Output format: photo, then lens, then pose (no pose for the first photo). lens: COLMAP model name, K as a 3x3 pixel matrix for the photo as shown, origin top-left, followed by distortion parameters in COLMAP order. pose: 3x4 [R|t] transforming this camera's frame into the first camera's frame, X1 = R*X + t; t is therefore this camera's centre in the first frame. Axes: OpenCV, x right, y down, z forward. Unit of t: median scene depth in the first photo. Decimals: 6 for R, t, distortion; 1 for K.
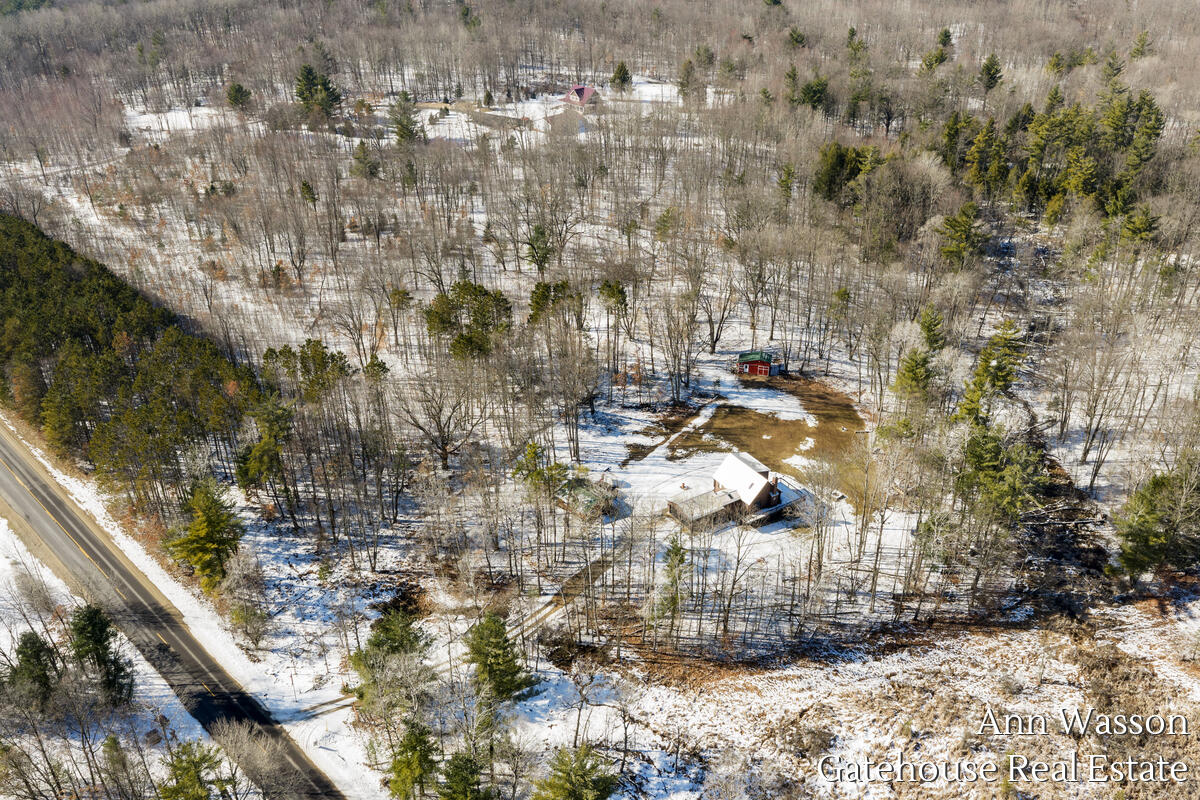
lens RADIAL K [[998.3, 0, 600.2], [0, 998.3, 400.0], [0, 0, 1]] dist [0.007697, -0.000331]
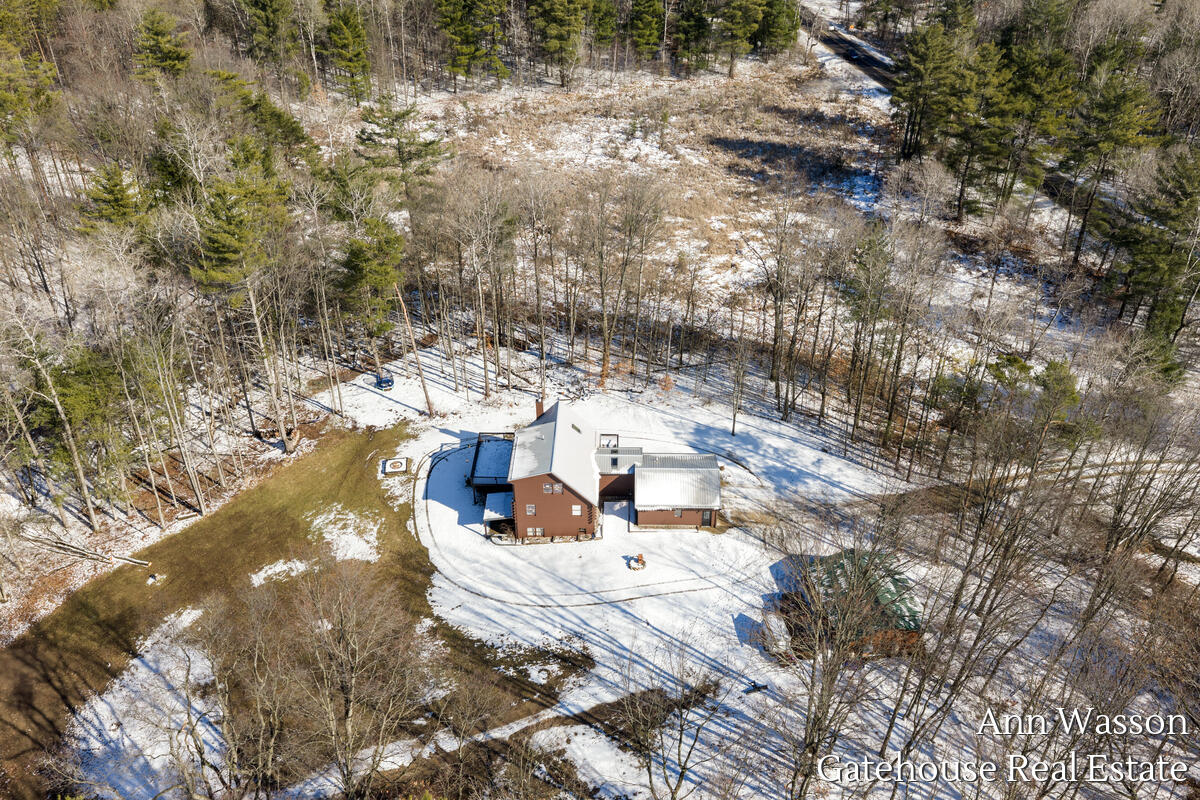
lens RADIAL K [[998.3, 0, 601.2], [0, 998.3, 399.9], [0, 0, 1]] dist [0.007697, -0.000331]
pose [[-0.837131, -0.304039, 0.454721, -0.080910], [0.276337, 0.482356, 0.831246, -0.307230], [-0.472069, 0.821519, -0.319778, 0.997666]]
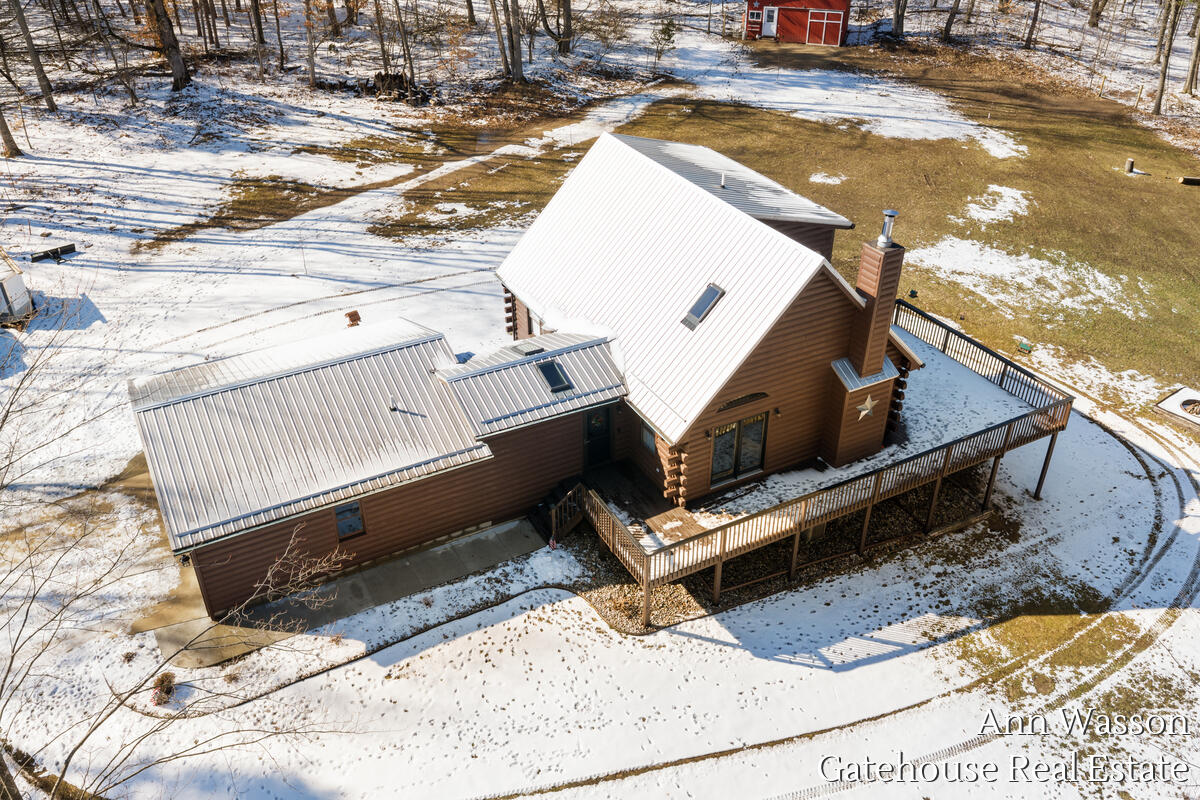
lens RADIAL K [[998.3, 0, 599.9], [0, 998.3, 401.1], [0, 0, 1]] dist [0.007697, -0.000331]
pose [[0.997951, 0.041300, -0.048875, 0.125145], [-0.038521, 0.997660, 0.056484, 0.079704], [0.051093, -0.054486, 0.997207, 0.746343]]
